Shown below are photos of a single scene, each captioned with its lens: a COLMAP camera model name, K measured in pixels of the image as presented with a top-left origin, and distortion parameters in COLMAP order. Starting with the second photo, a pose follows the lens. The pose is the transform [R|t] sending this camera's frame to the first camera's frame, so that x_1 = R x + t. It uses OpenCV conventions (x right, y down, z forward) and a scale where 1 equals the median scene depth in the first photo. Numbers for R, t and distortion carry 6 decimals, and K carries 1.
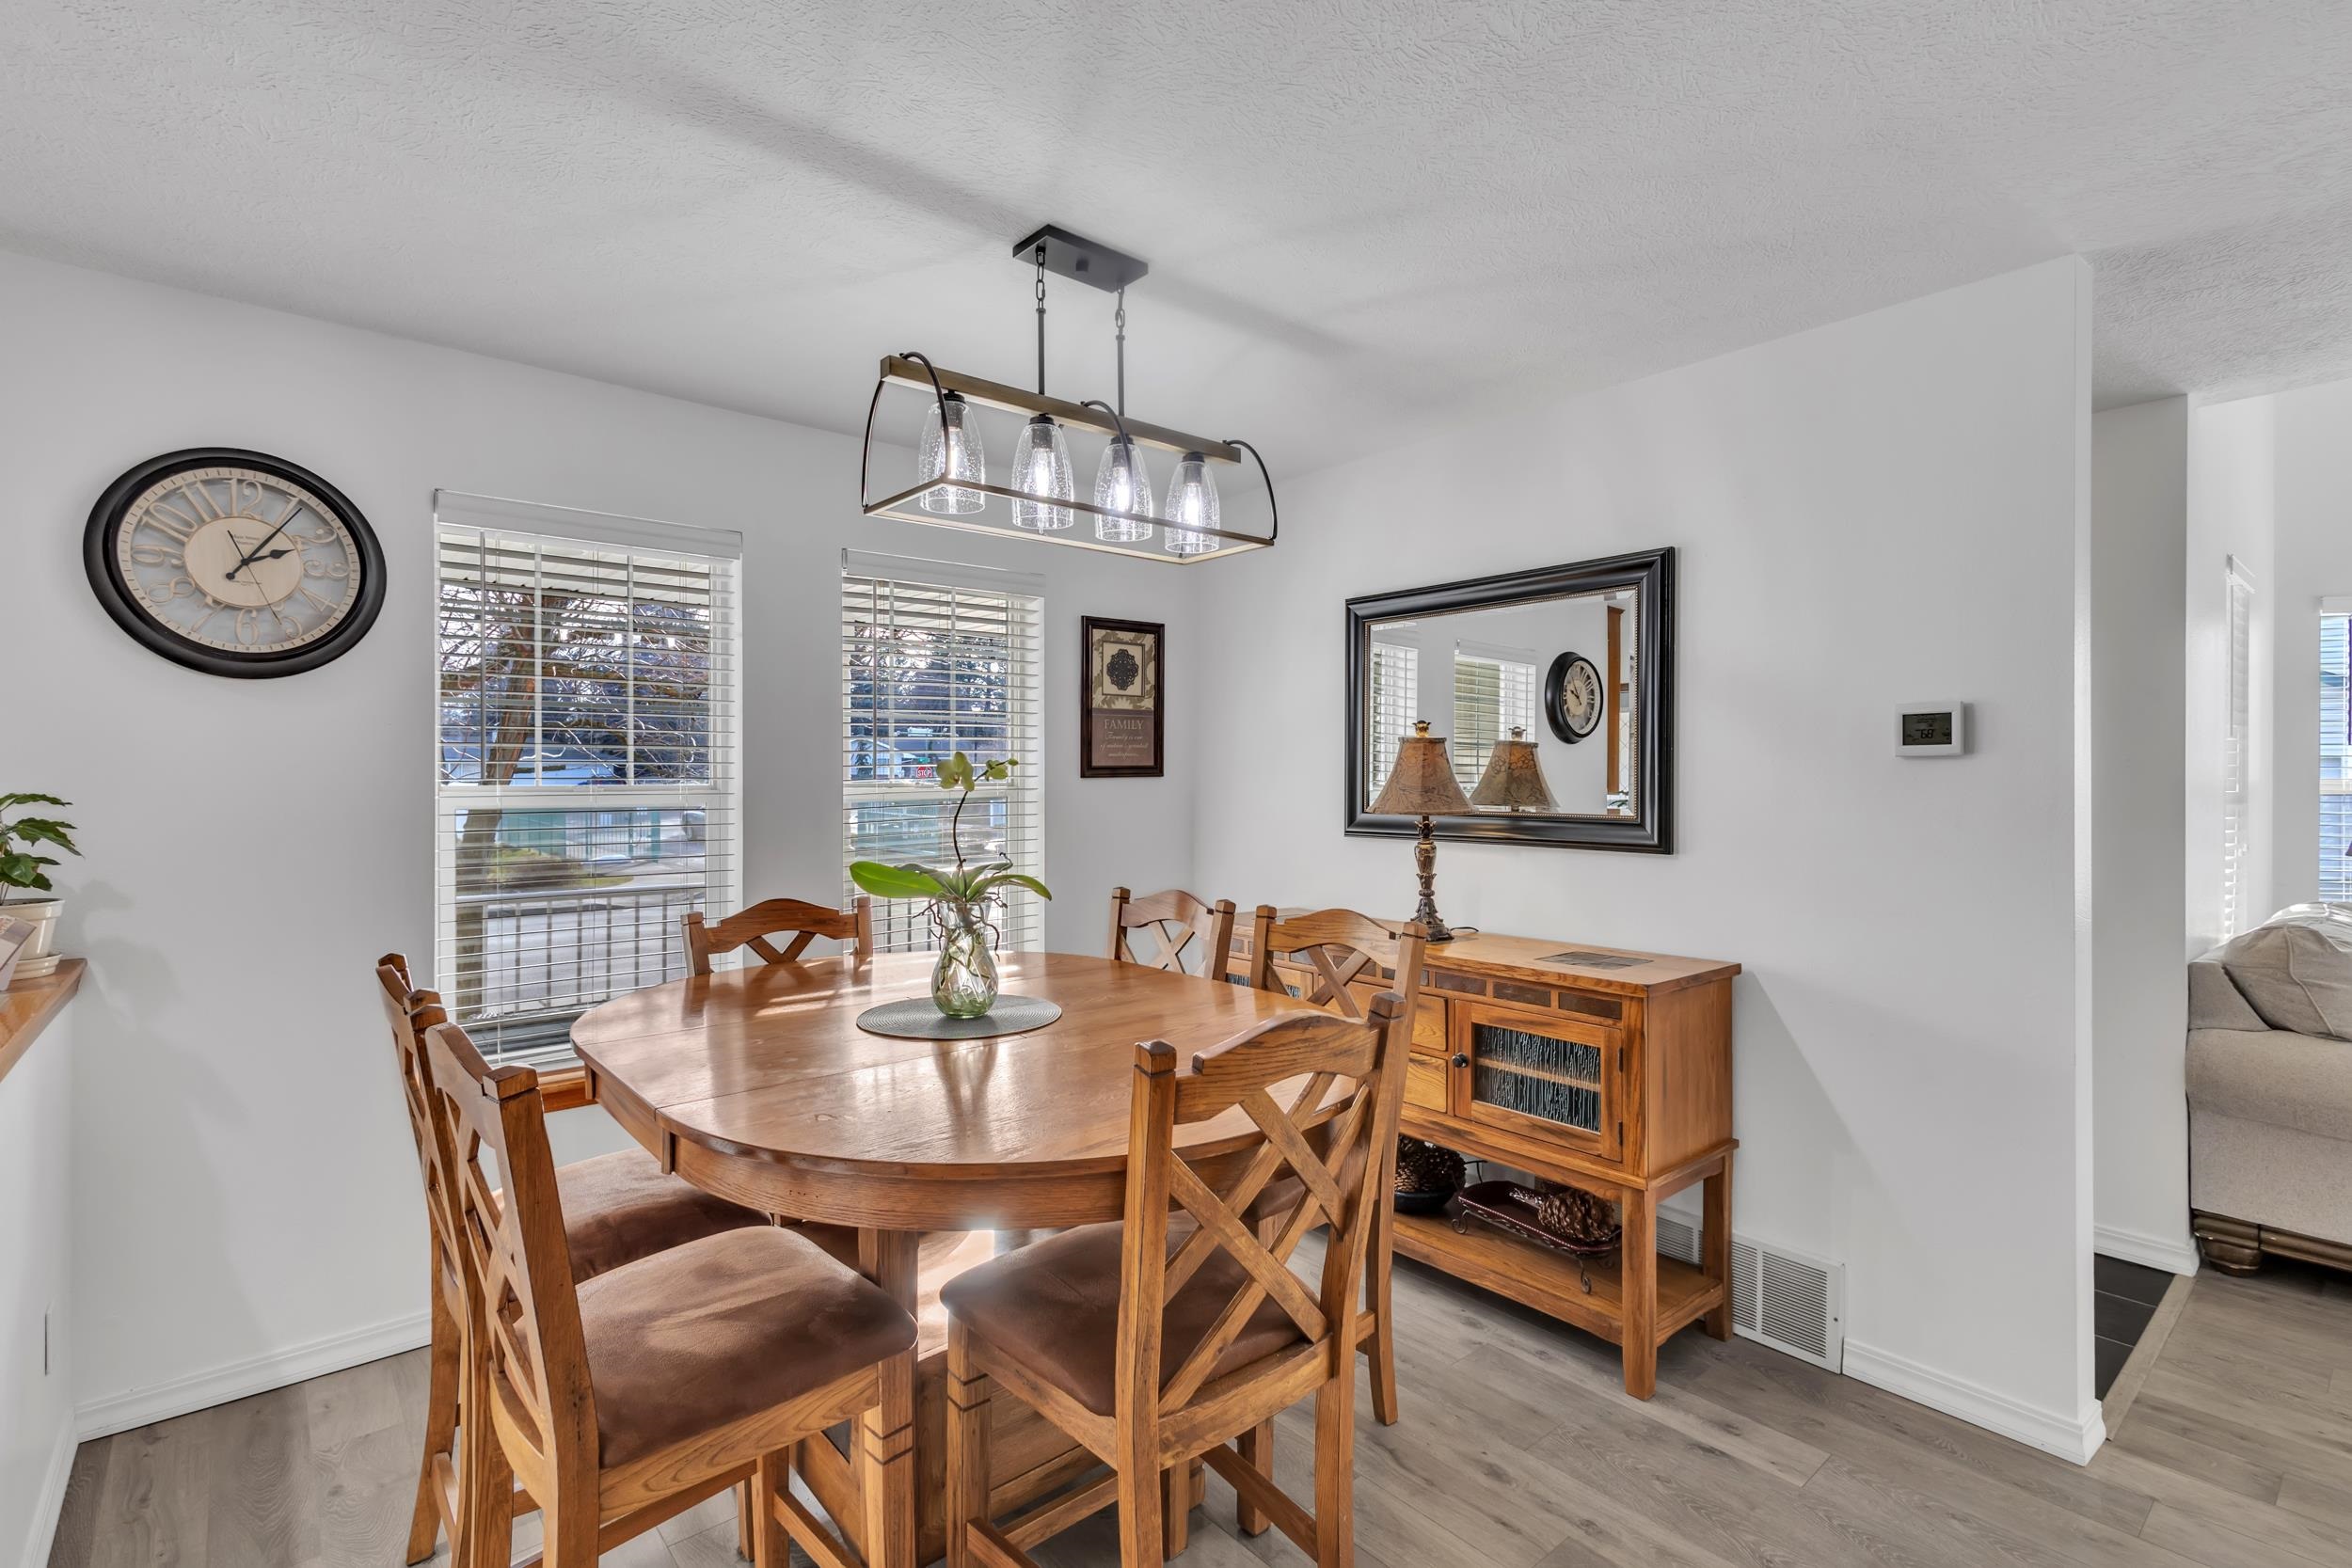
lens RADIAL K [[1089.6, 0, 1176.0], [0, 1089.6, 784.0], [0, 0, 1]] dist [0.003963, -0.000386]
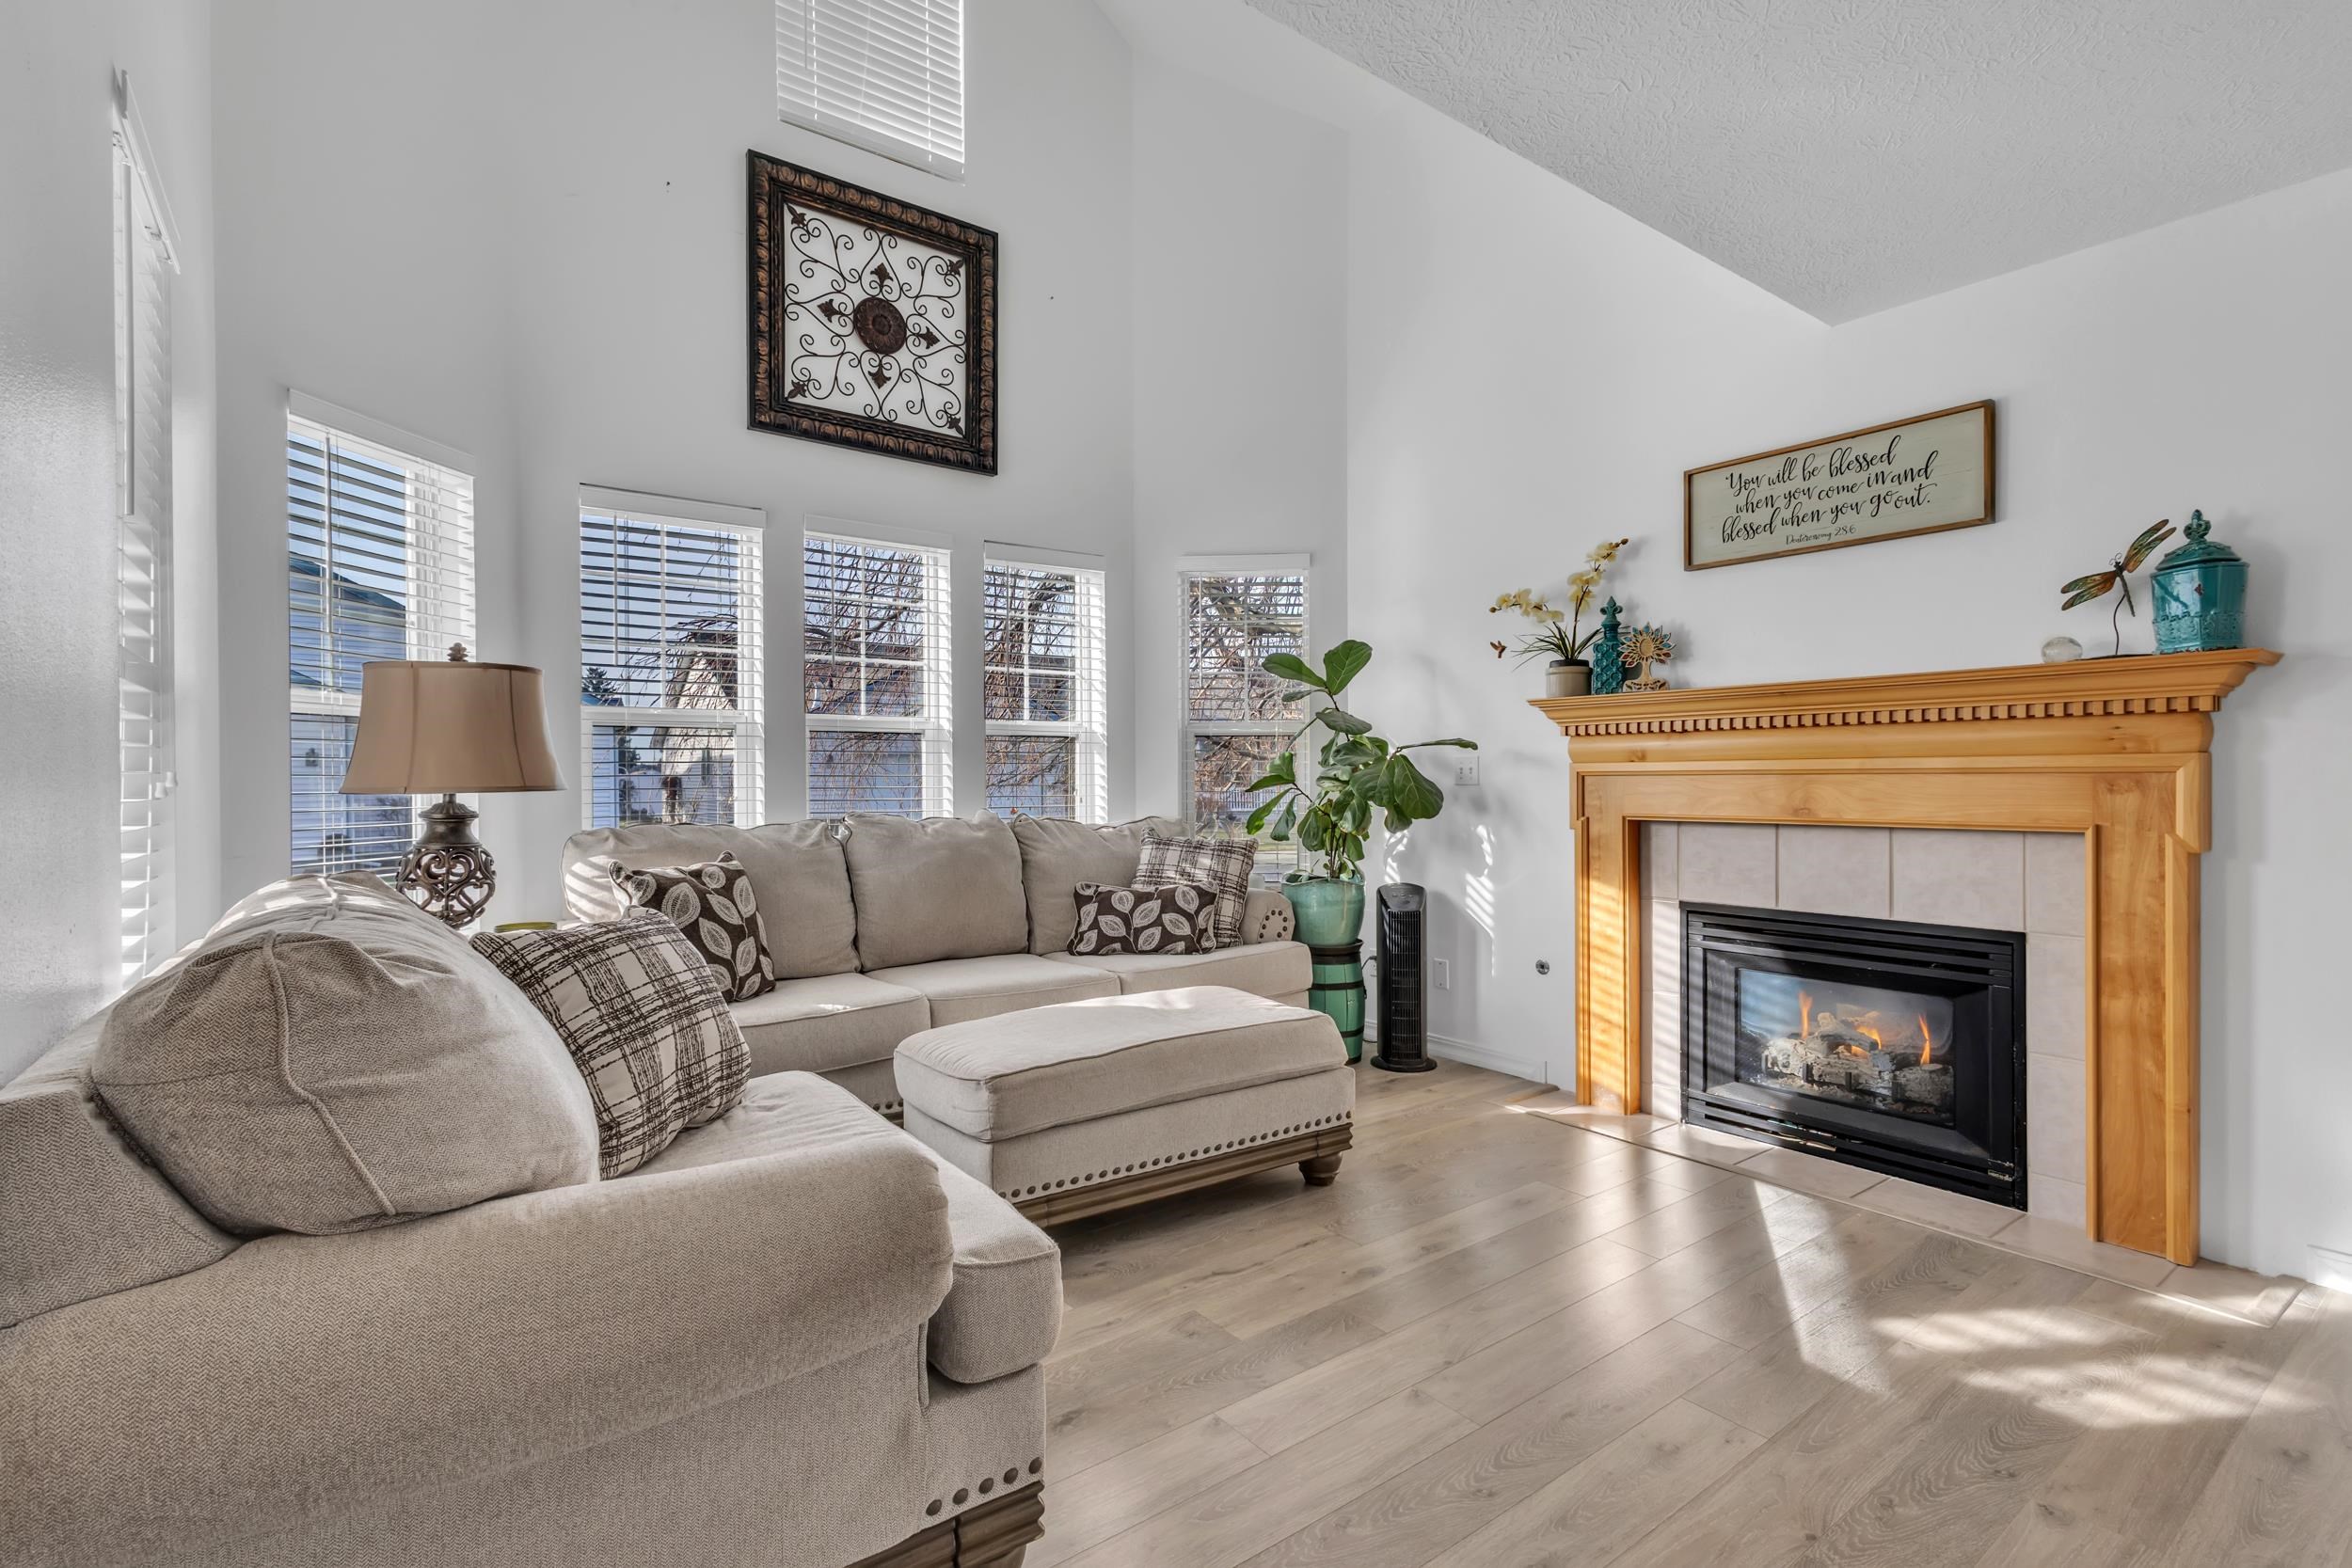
lens RADIAL K [[1089.6, 0, 1176.0], [0, 1089.6, 784.0], [0, 0, 1]] dist [0.003963, -0.000386]
pose [[0.058311, -0.006226, 0.998279, 0.679645], [0.007799, 0.999953, 0.005781, 0.080064], [-0.998268, 0.007448, 0.058356, 0.685751]]
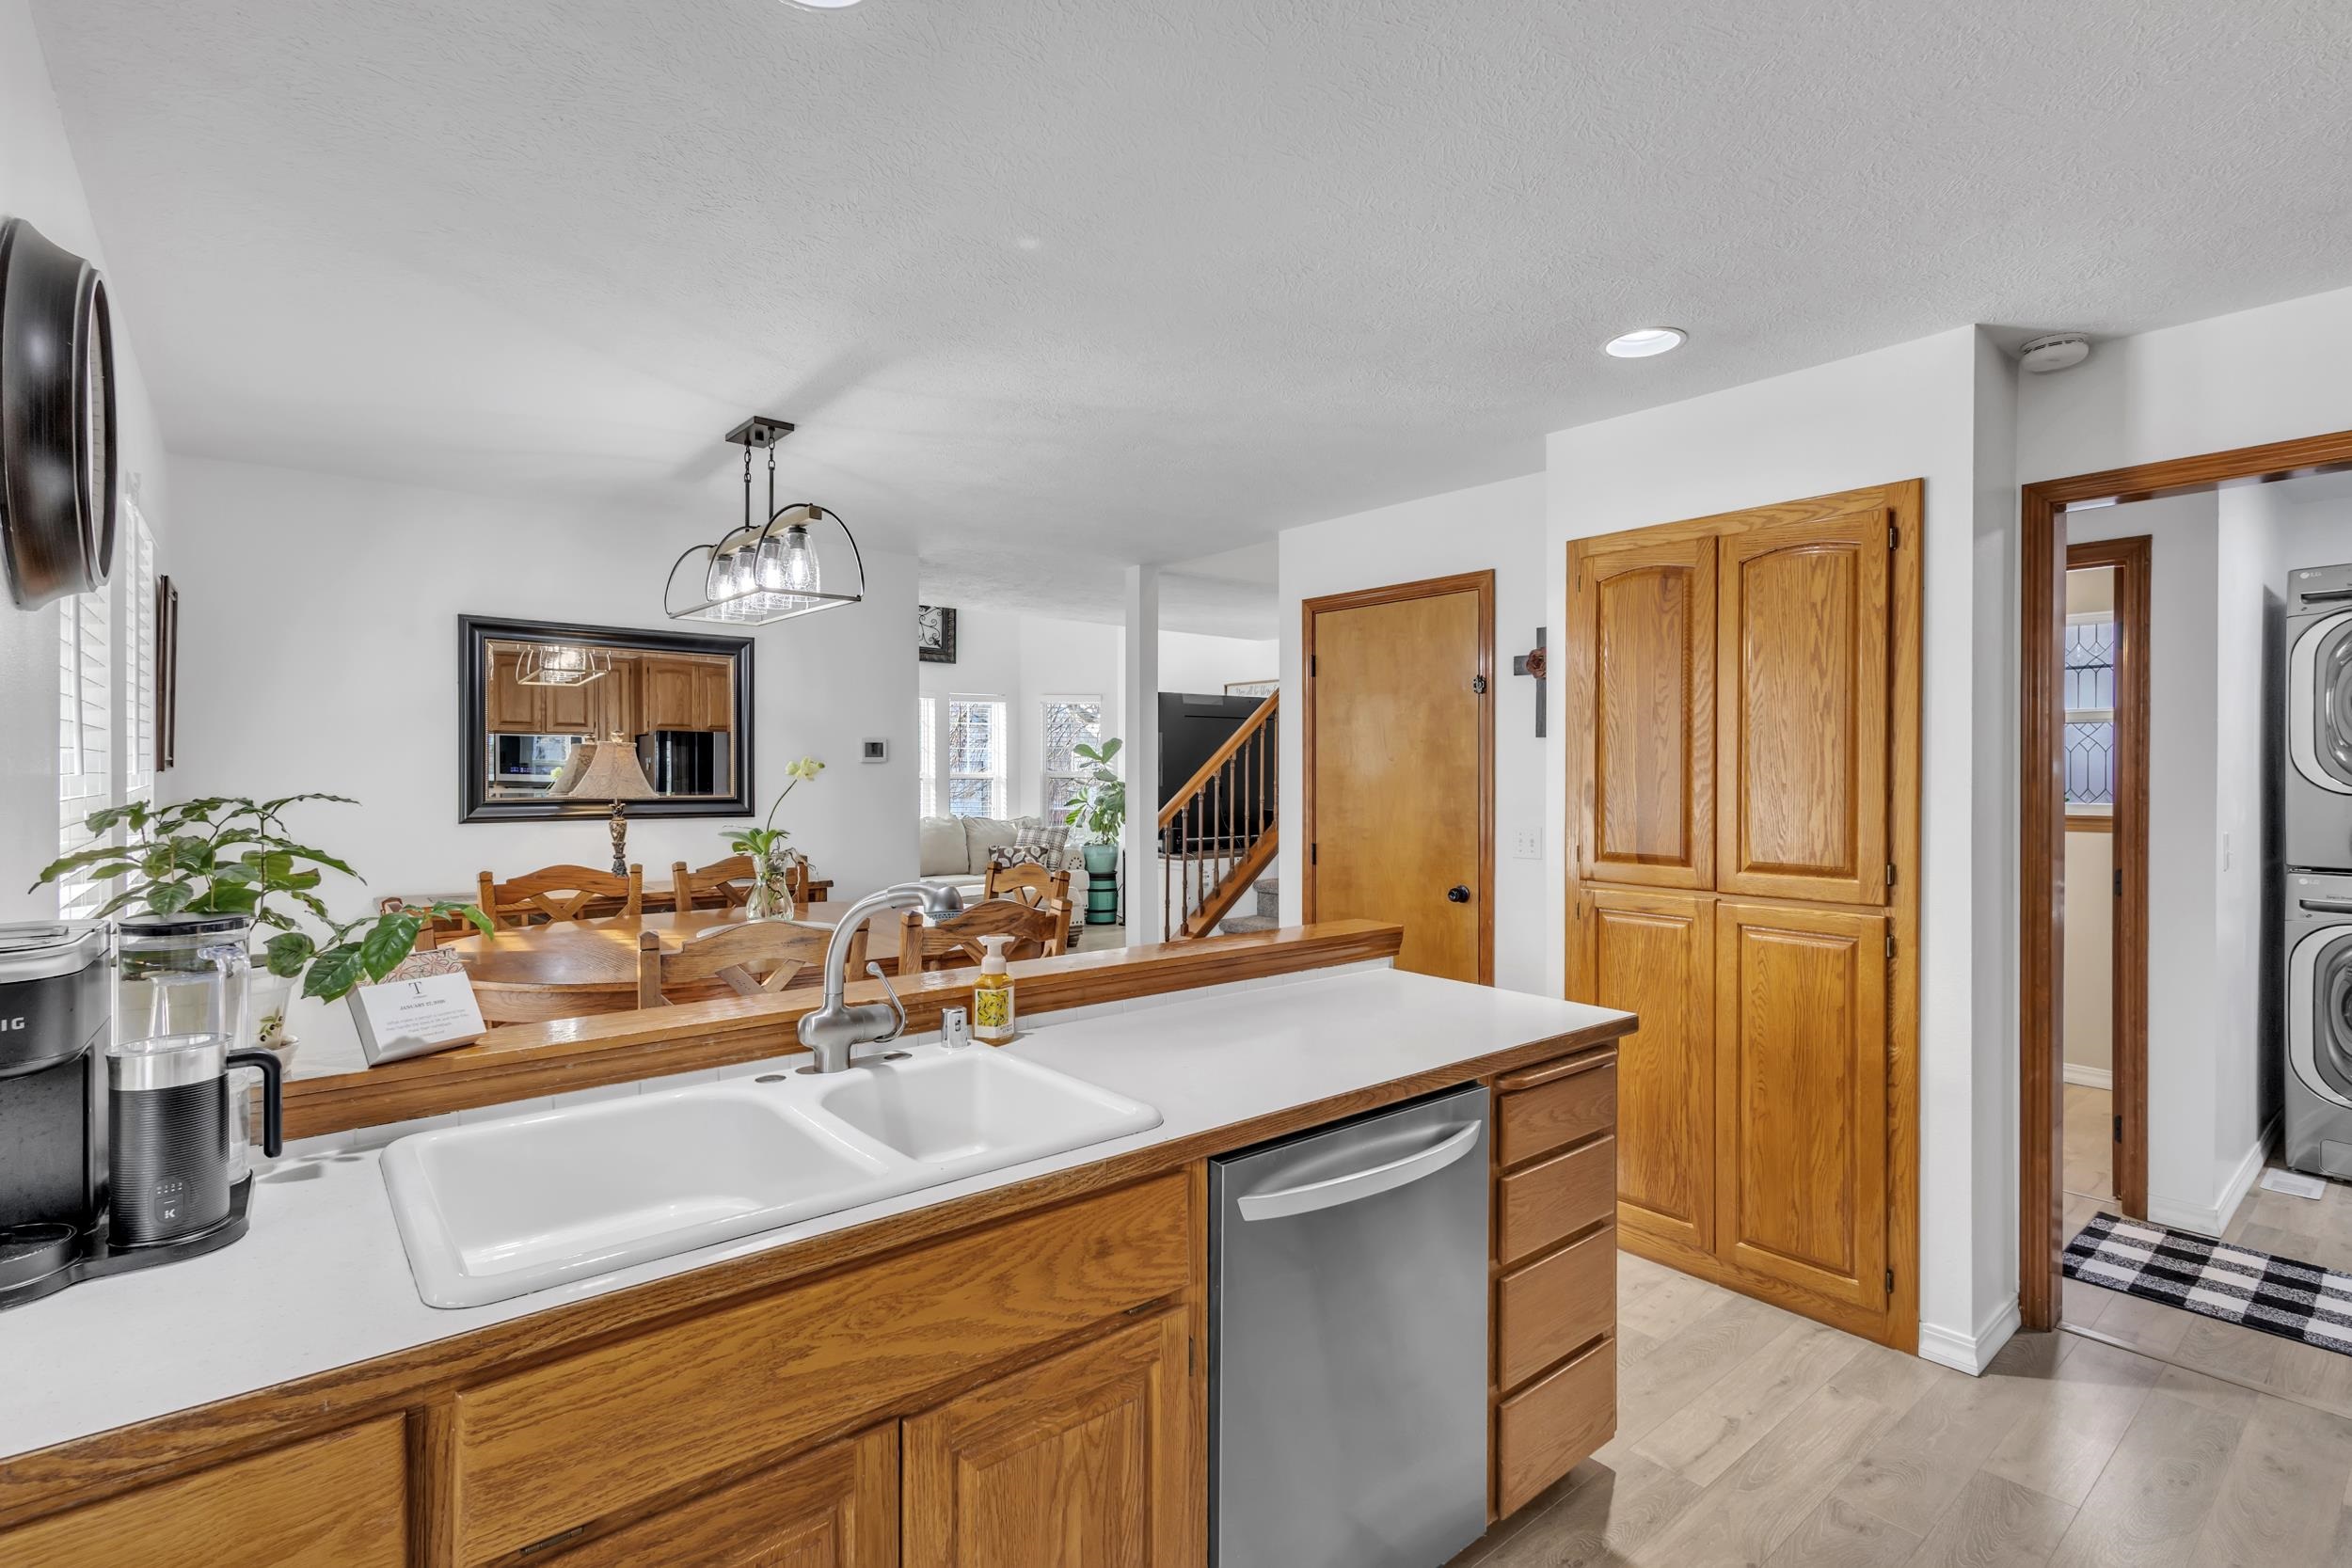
lens RADIAL K [[1089.6, 0, 1176.0], [0, 1089.6, 784.0], [0, 0, 1]] dist [0.003963, -0.000386]
pose [[0.013917, -0.011545, 0.999836, -1.191101], [0.003897, 0.999926, 0.011492, -0.004644], [-0.999896, 0.003737, 0.013961, 0.291055]]
